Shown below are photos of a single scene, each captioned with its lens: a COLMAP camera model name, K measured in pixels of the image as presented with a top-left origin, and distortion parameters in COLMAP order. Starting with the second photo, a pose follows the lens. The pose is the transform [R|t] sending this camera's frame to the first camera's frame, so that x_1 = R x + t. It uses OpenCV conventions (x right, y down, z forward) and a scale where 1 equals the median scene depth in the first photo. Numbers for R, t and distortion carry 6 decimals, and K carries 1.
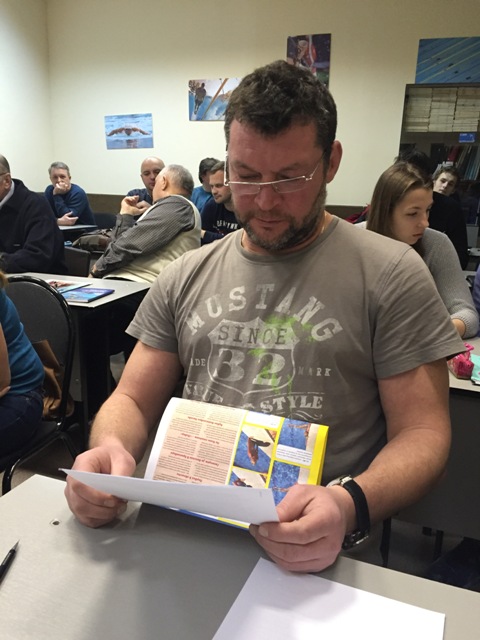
lens RADIAL K [[545.7, 0, 238.2], [0, 545.7, 321.4], [0, 0, 1]] dist [0.064297, -0.099610]
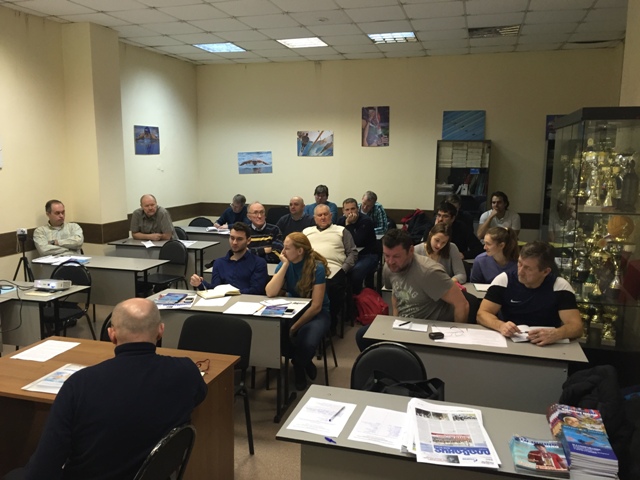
lens RADIAL K [[545.7, 0, 321.4], [0, 545.7, 240.1], [0, 0, 1]] dist [0.064297, -0.099610]
pose [[0.996064, -0.033860, 0.081919, -0.169961], [0.041693, 0.994519, -0.095886, 0.013520], [-0.078223, 0.098924, 0.992016, -0.525946]]
